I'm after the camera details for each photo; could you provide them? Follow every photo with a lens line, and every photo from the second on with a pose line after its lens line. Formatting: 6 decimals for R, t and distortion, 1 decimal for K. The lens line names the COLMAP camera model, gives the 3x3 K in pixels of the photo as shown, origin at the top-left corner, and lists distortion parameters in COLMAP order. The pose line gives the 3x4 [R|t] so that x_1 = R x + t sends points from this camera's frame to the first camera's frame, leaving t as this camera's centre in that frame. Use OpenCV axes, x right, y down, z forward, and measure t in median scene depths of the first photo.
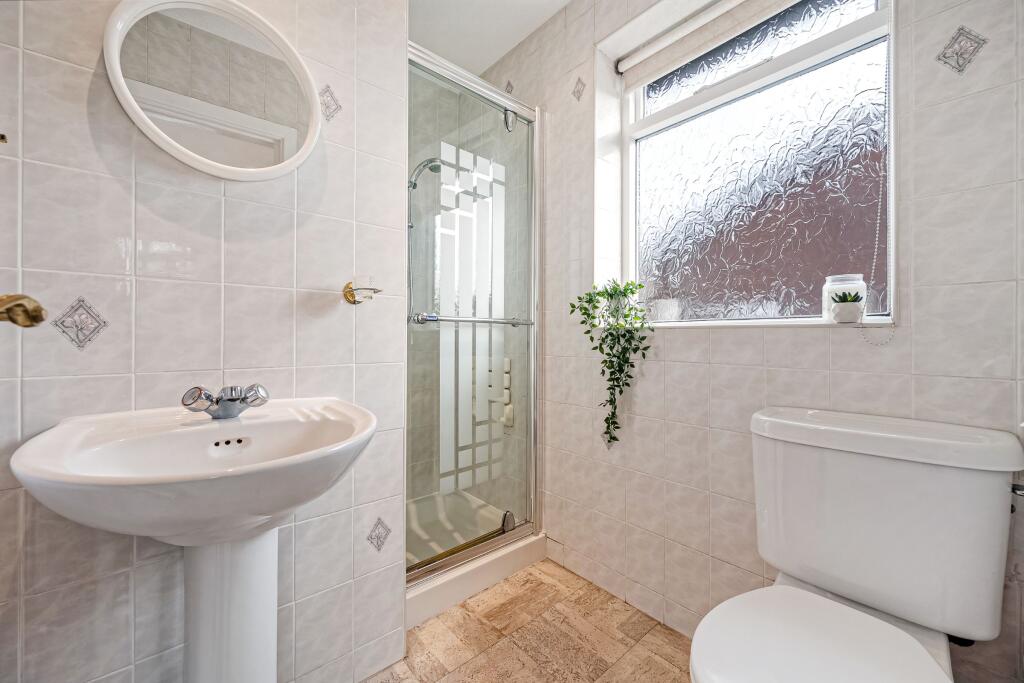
lens RADIAL K [[406.6, 0, 516.8], [0, 406.6, 341.4], [0, 0, 1]] dist [0.001019, 0.000043]
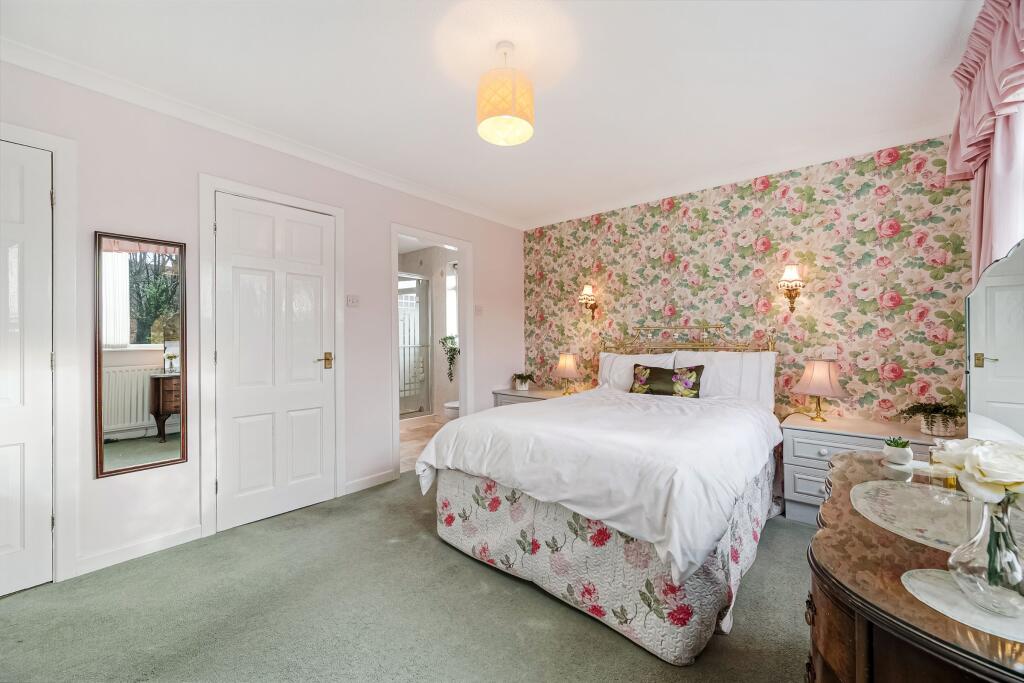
lens RADIAL K [[406.6, 0, 516.8], [0, 406.6, 341.4], [0, 0, 1]] dist [0.001019, 0.000043]
pose [[0.982508, -0.011235, 0.185879, 0.138922], [0.011215, 0.999936, 0.001158, -0.082903], [-0.185881, 0.000947, 0.982572, -2.449564]]
